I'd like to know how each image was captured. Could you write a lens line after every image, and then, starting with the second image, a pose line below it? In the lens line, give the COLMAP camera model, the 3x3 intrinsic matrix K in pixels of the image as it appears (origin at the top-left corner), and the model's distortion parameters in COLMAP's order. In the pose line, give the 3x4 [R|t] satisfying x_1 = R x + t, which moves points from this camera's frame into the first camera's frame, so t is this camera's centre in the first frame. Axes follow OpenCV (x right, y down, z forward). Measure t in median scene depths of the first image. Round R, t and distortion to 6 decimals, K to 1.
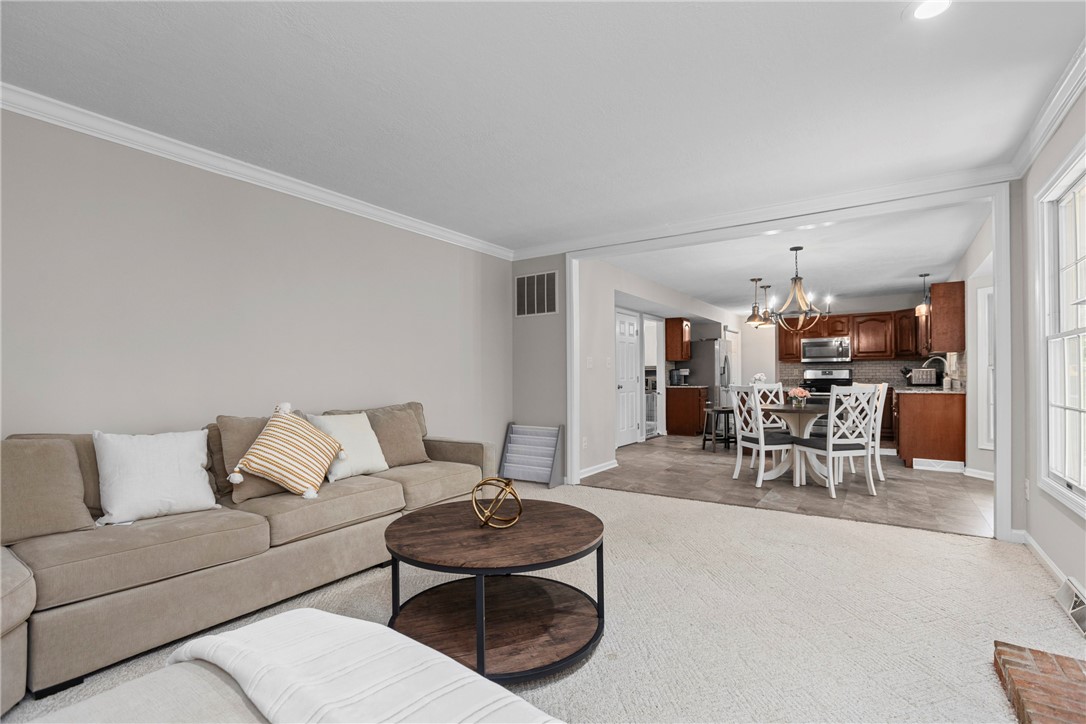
lens RADIAL K [[507.0, 0, 542.2], [0, 507.0, 371.5], [0, 0, 1]] dist [-0.000351, -0.000171]
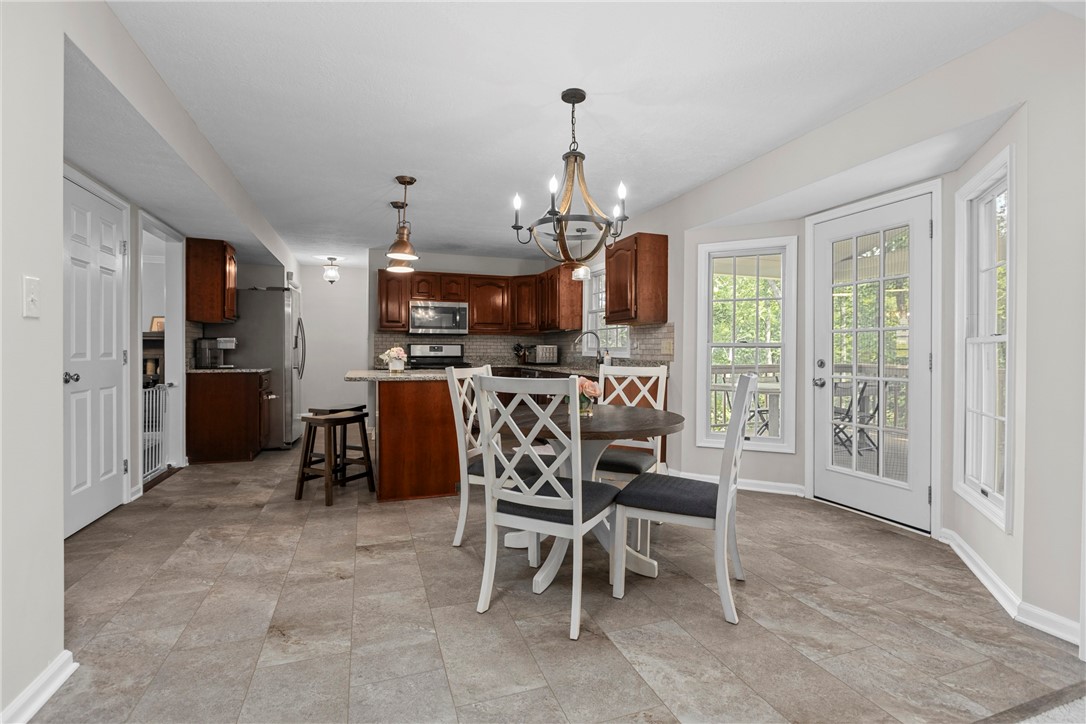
lens RADIAL K [[498.8, 0, 548.6], [0, 498.8, 355.4], [0, 0, 1]] dist [-0.013249, -0.000170]
pose [[0.584073, 0.002715, 0.811696, 0.053791], [-0.015570, 0.999848, 0.007860, 0.004621], [-0.811551, -0.017229, 0.584027, 0.427616]]
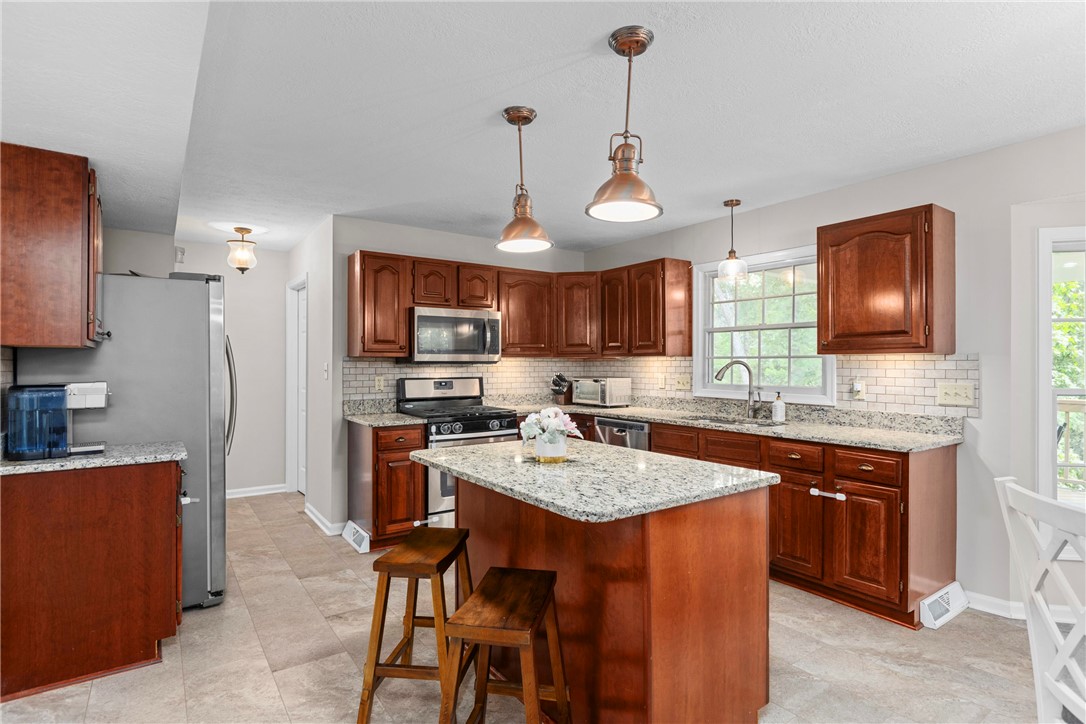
lens RADIAL K [[546.9, 0, 538.3], [0, 546.9, 362.9], [0, 0, 1]] dist [0.001434, -0.000111]
pose [[0.353759, 0.009736, 0.935286, 0.120784], [-0.010896, 0.999921, -0.006287, -0.015461], [-0.935273, -0.007967, 0.353837, 0.742391]]
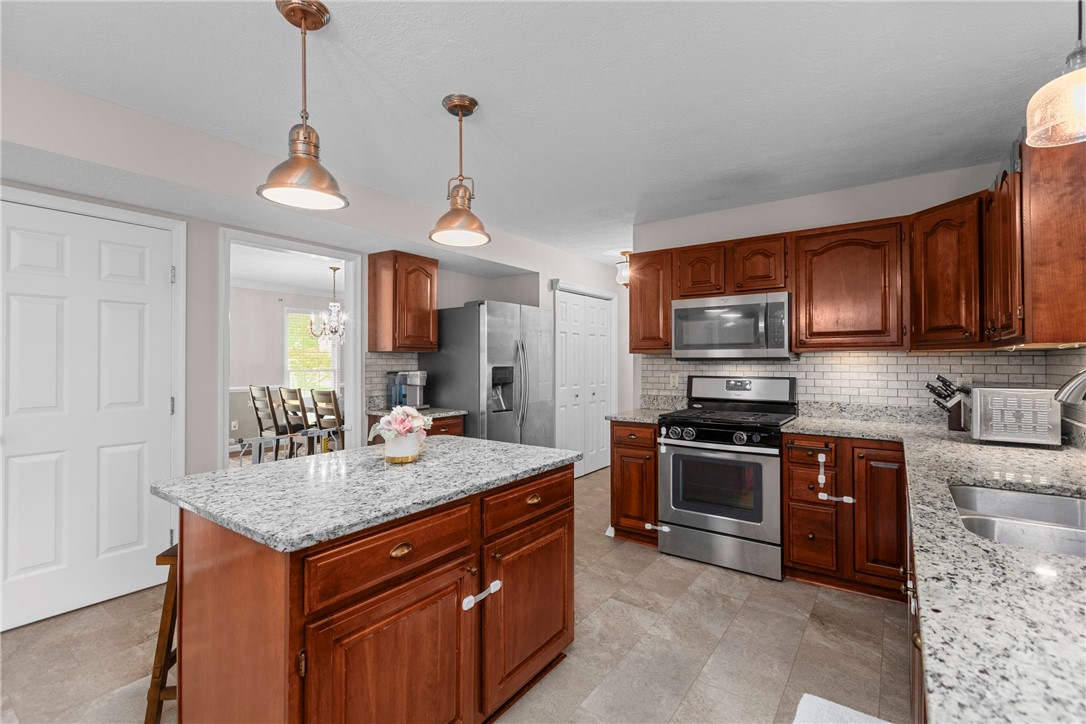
lens RADIAL K [[492.6, 0, 537.8], [0, 492.6, 357.9], [0, 0, 1]] dist [-0.001180, 0.000082]
pose [[0.999566, 0.007264, -0.028540, 0.416419], [-0.007155, 0.999967, 0.003926, -0.019386], [0.028567, -0.003721, 0.999585, 0.607502]]
